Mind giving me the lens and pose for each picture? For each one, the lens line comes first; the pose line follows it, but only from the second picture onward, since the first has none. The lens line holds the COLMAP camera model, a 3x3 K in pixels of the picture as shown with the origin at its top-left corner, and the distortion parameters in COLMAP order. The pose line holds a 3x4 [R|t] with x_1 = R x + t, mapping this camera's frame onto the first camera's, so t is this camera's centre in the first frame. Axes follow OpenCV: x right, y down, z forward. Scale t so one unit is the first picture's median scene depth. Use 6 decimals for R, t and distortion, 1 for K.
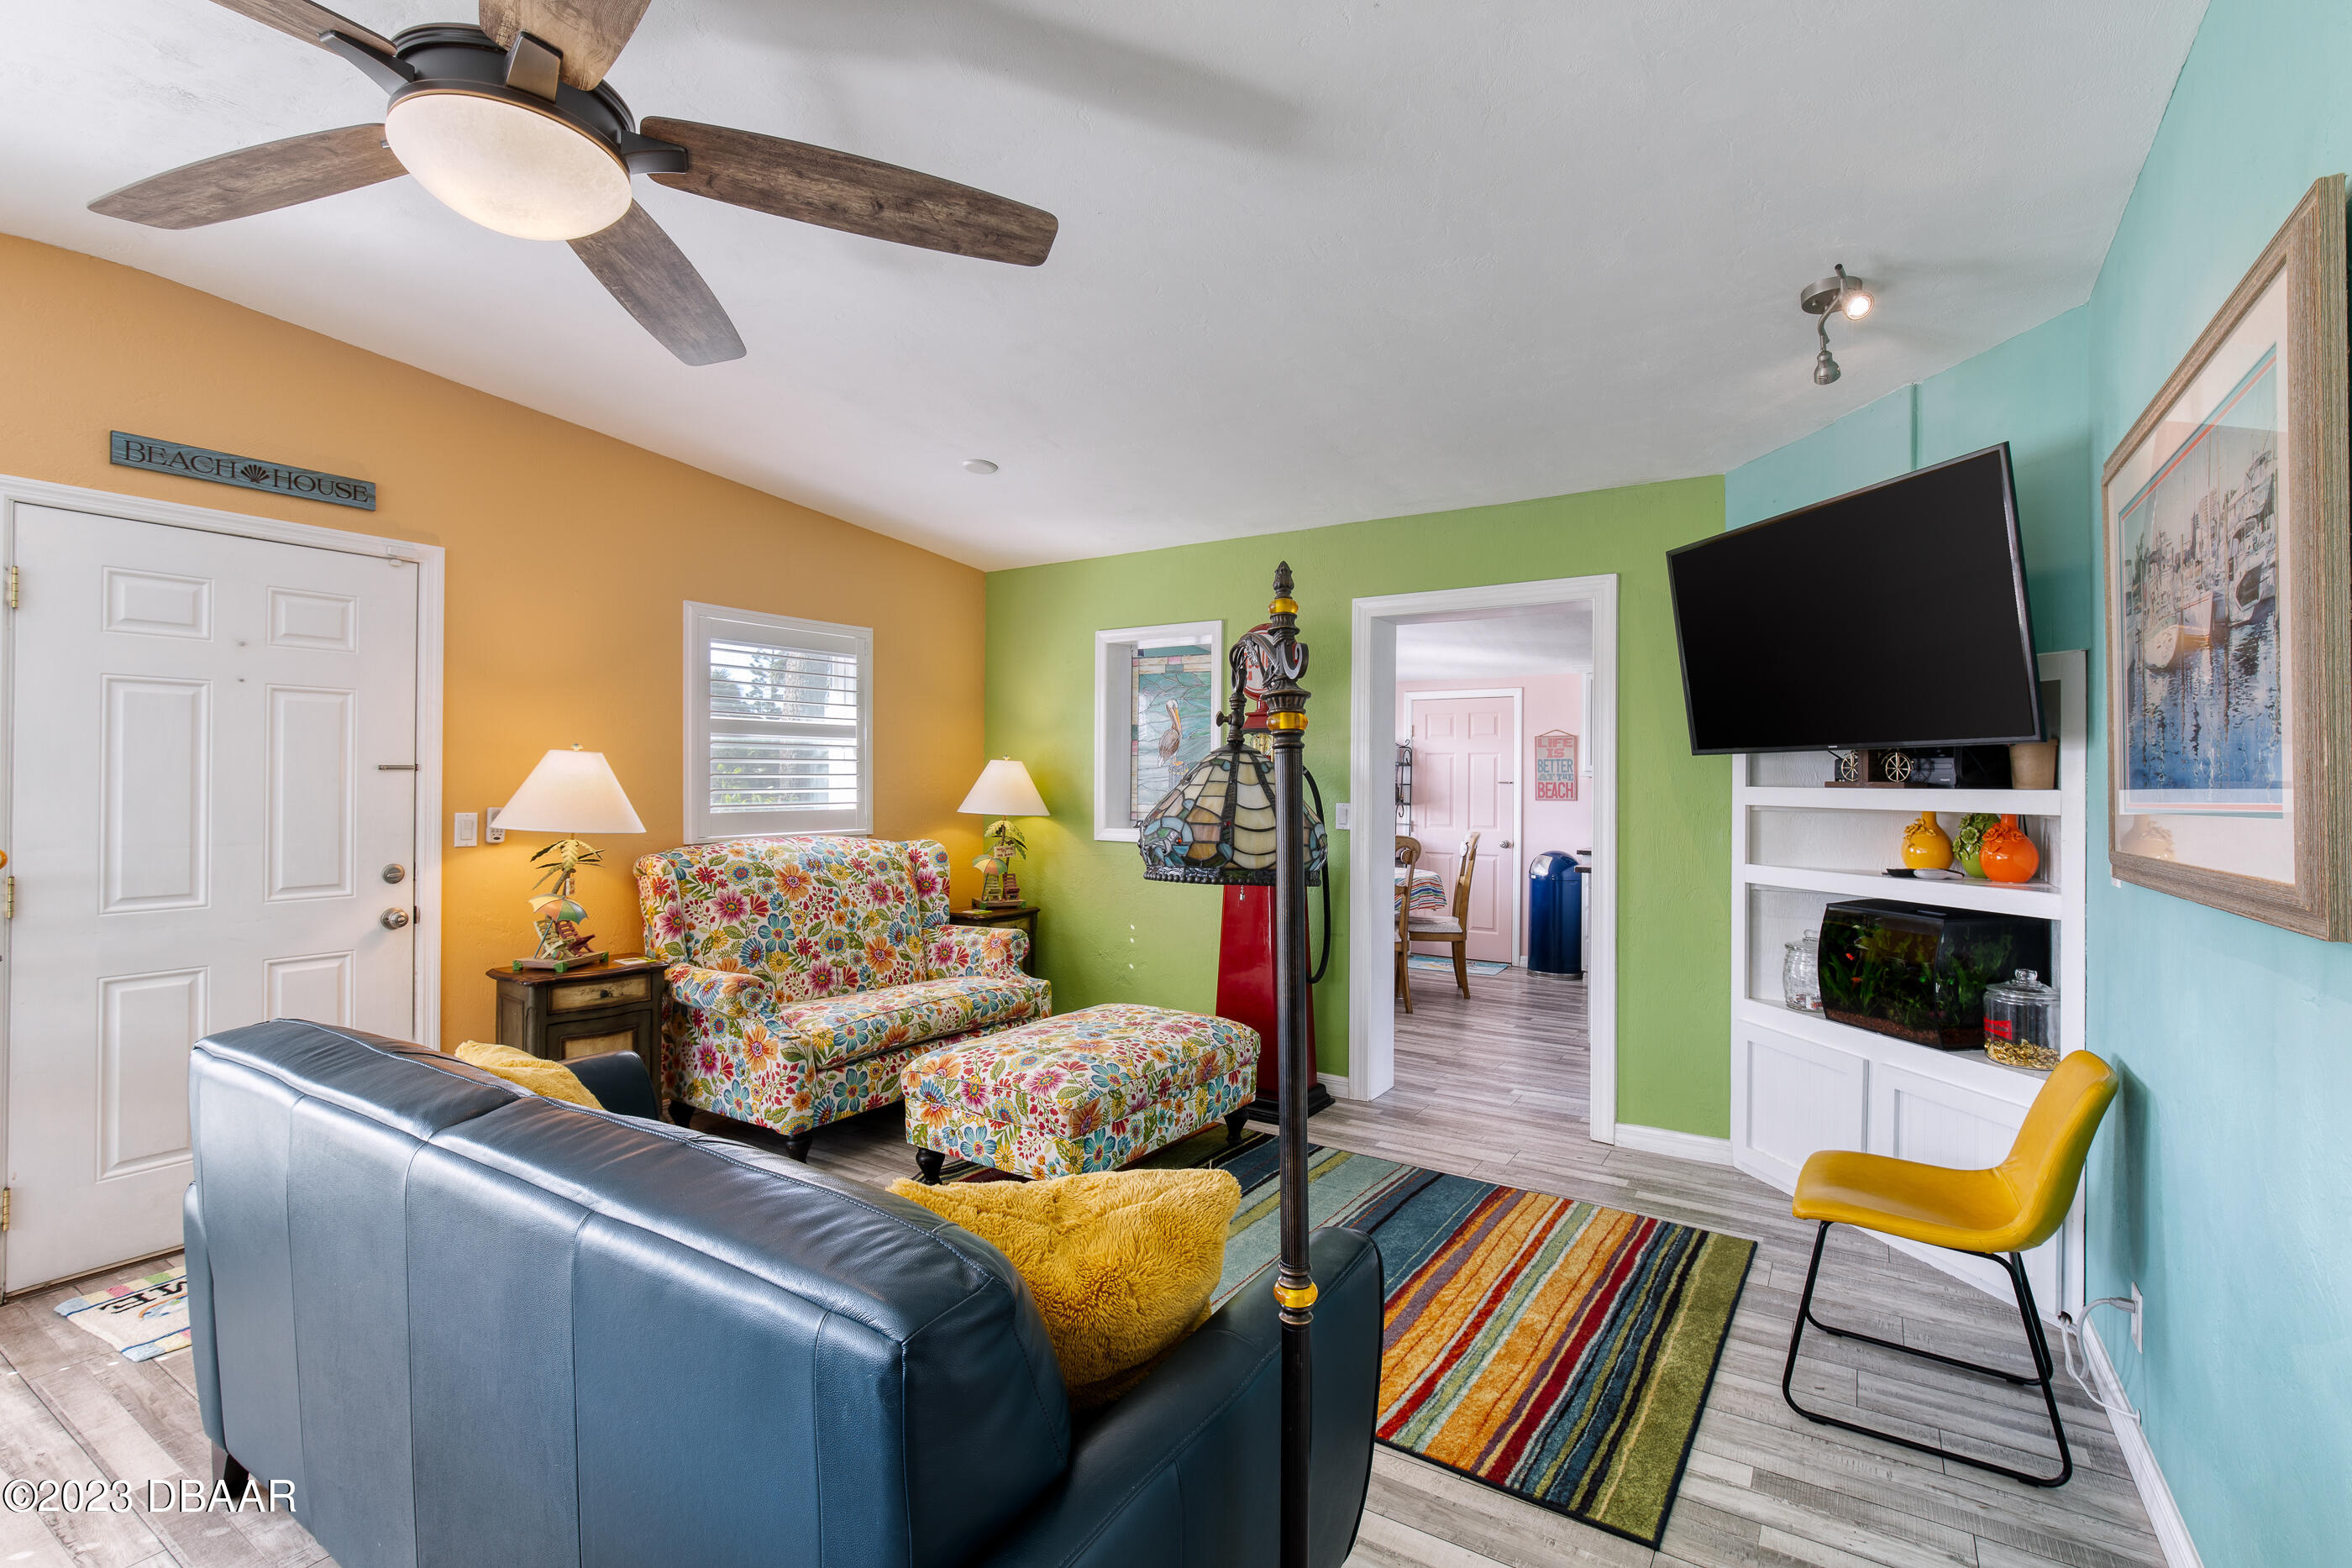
lens RADIAL K [[1081.2, 0, 1178.4], [0, 1081.2, 771.5], [0, 0, 1]] dist [-0.011716, 0.006337]
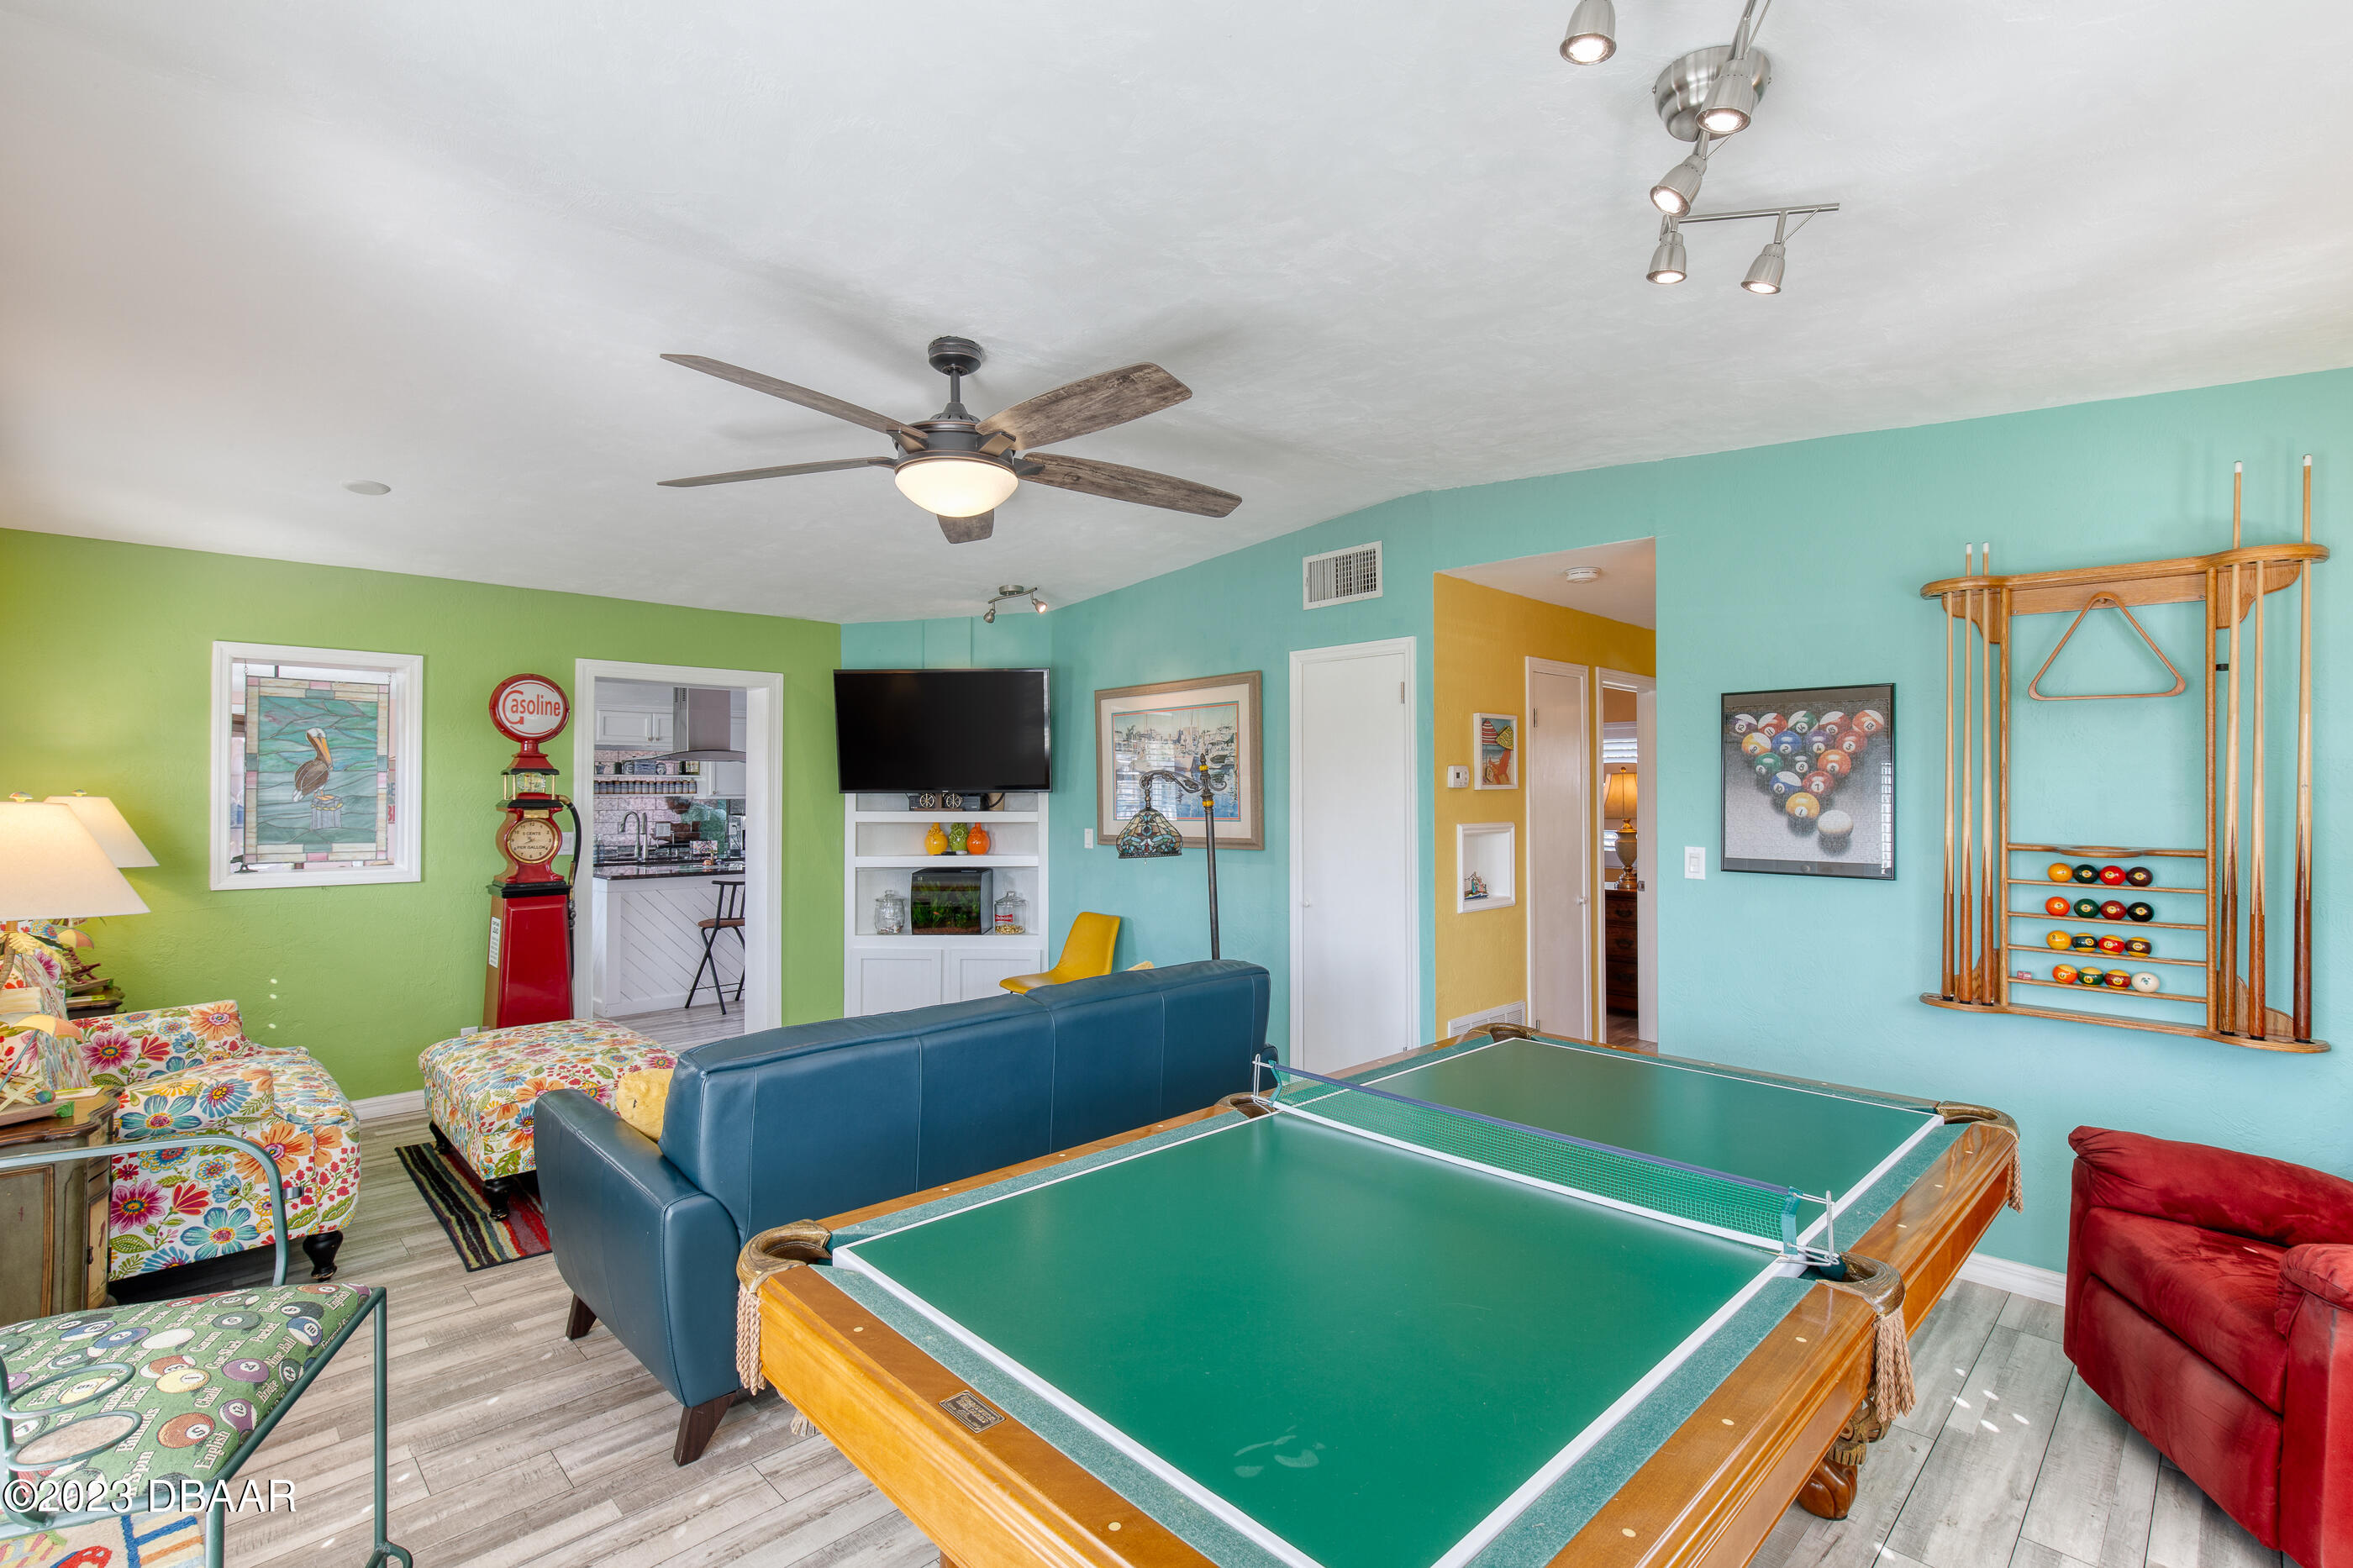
lens RADIAL K [[1081.8, 0, 1166.3], [0, 1081.8, 772.3], [0, 0, 1]] dist [-0.011716, 0.006337]
pose [[0.228193, 0.010098, 0.973563, -1.080870], [-0.005107, 0.999945, -0.009175, -0.036476], [-0.973602, -0.002878, 0.228232, 0.134250]]
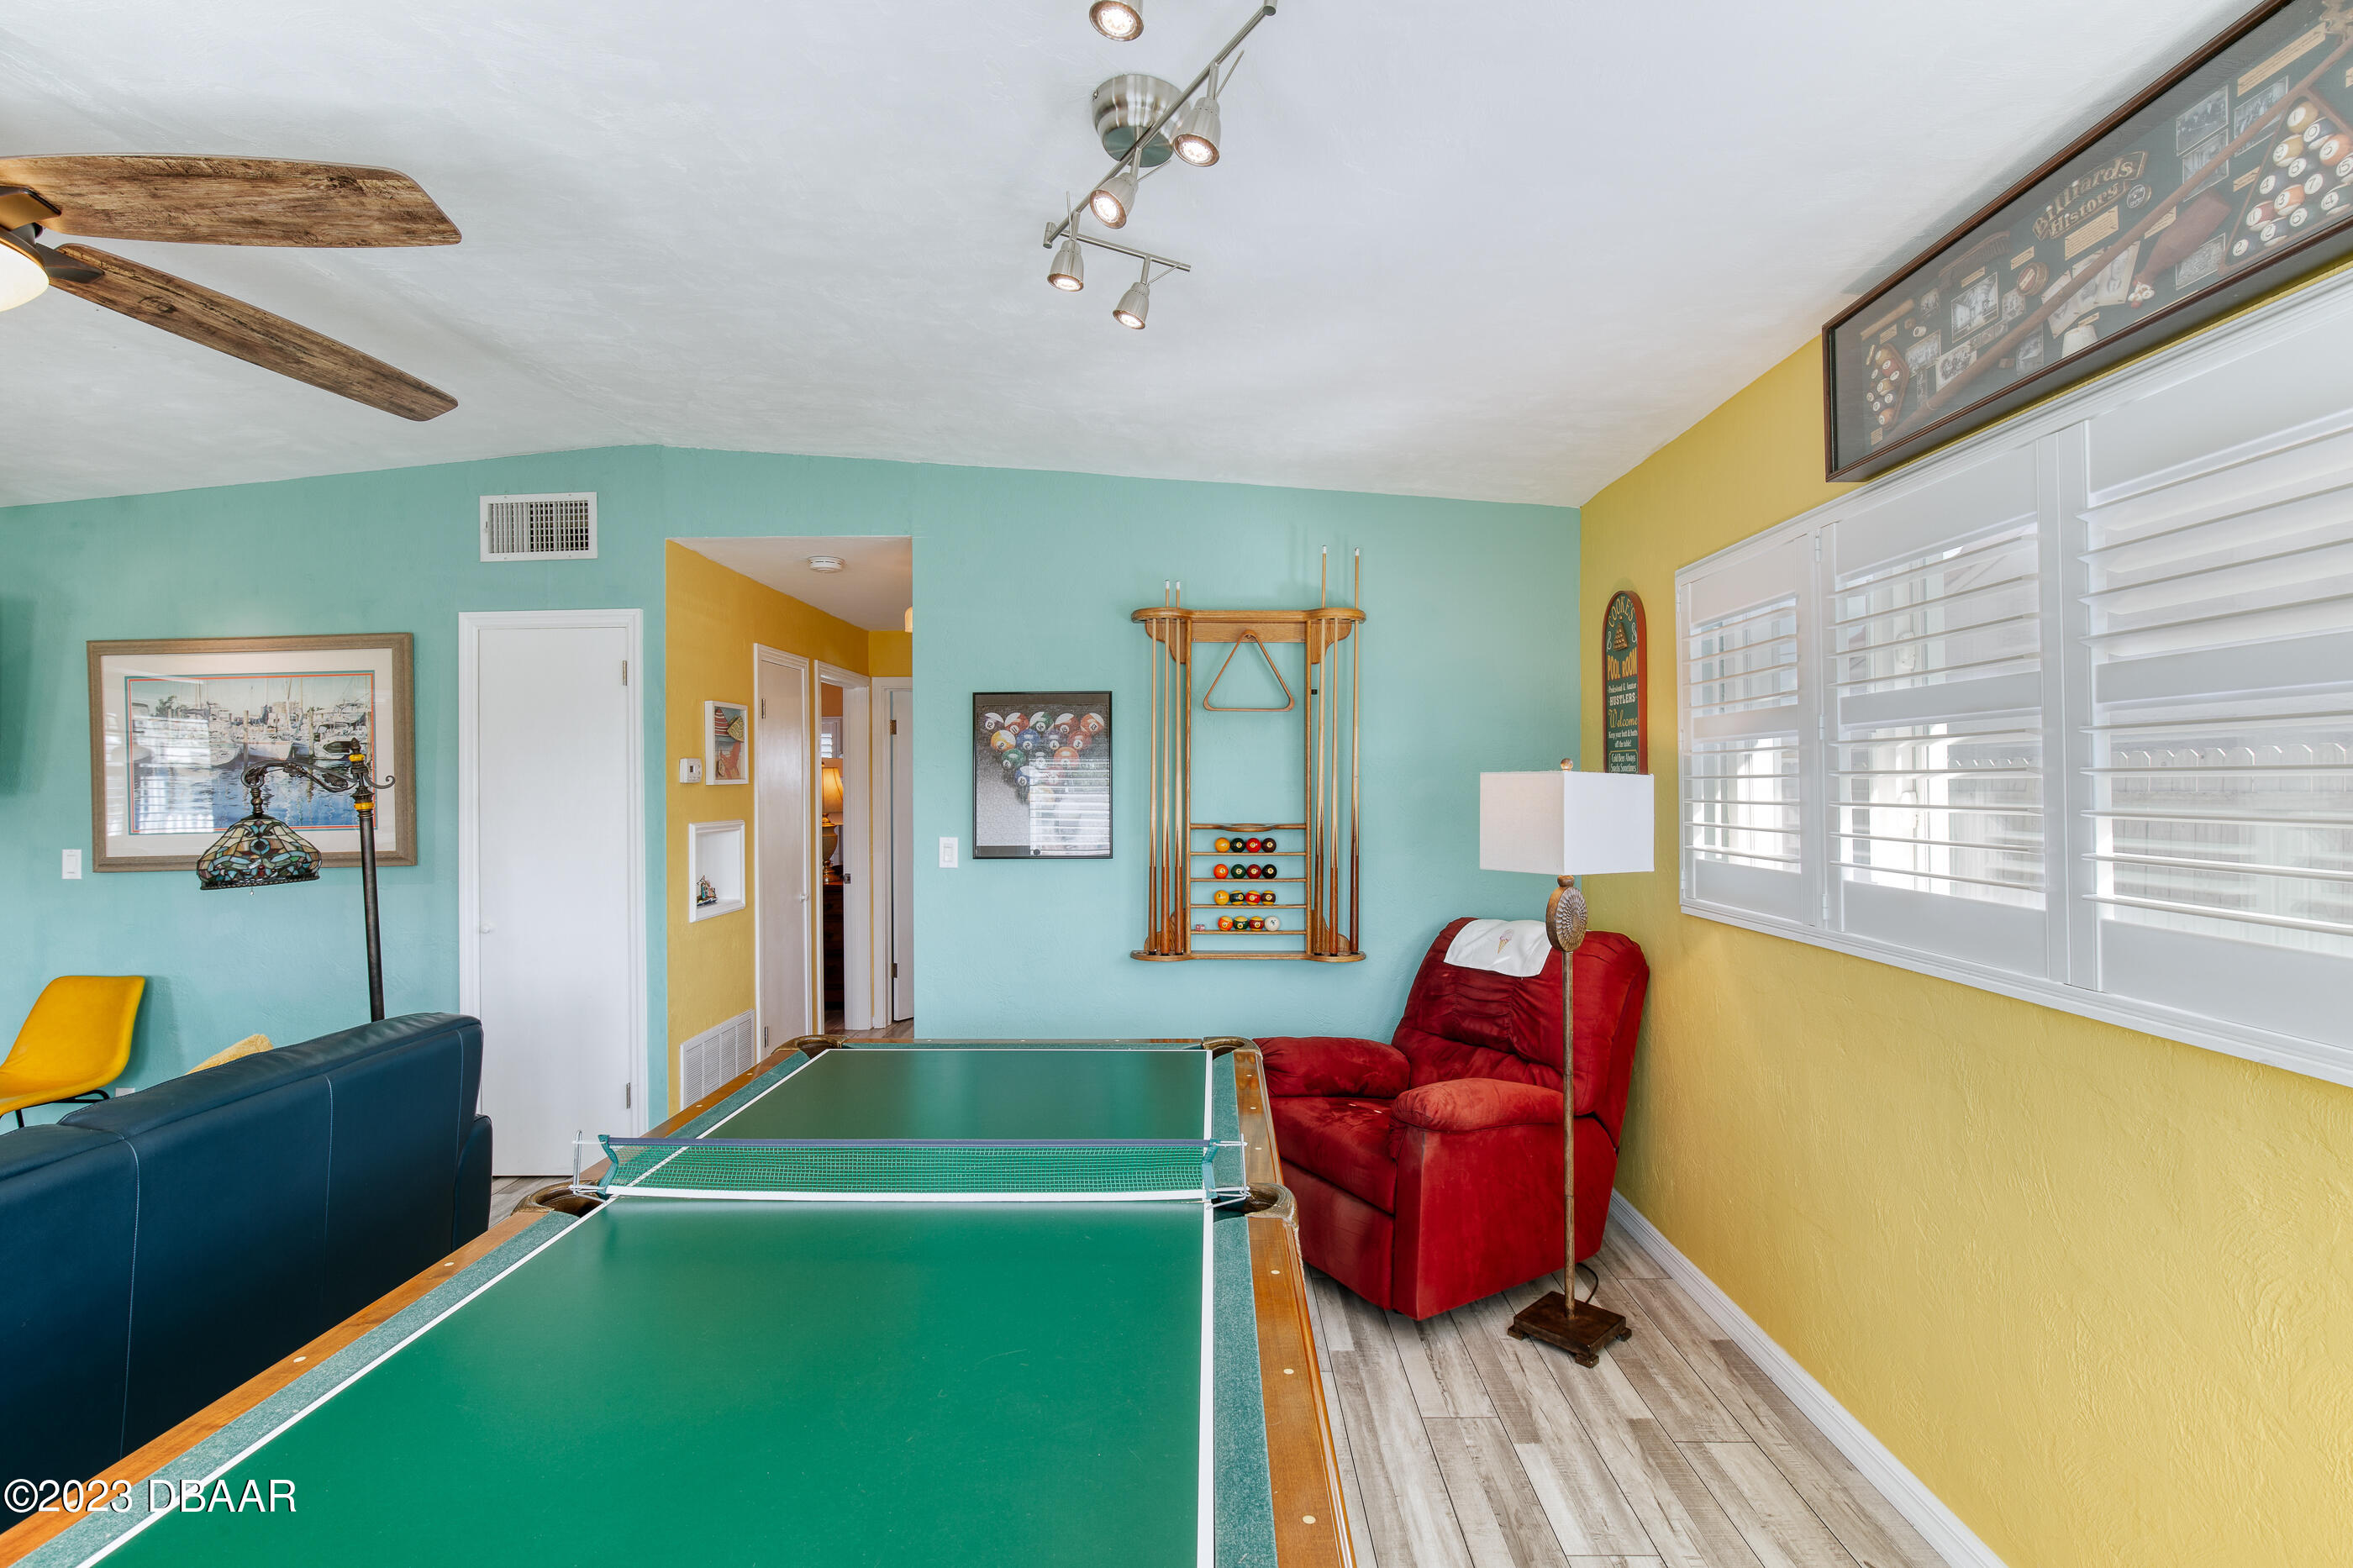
lens RADIAL K [[1081.8, 0, 1180.4], [0, 1081.8, 774.2], [0, 0, 1]] dist [-0.011716, 0.006337]
pose [[-0.526511, 0.004175, 0.850158, -1.004914], [-0.000129, 0.999988, -0.004990, -0.035242], [-0.850168, -0.002737, -0.526504, 0.253001]]
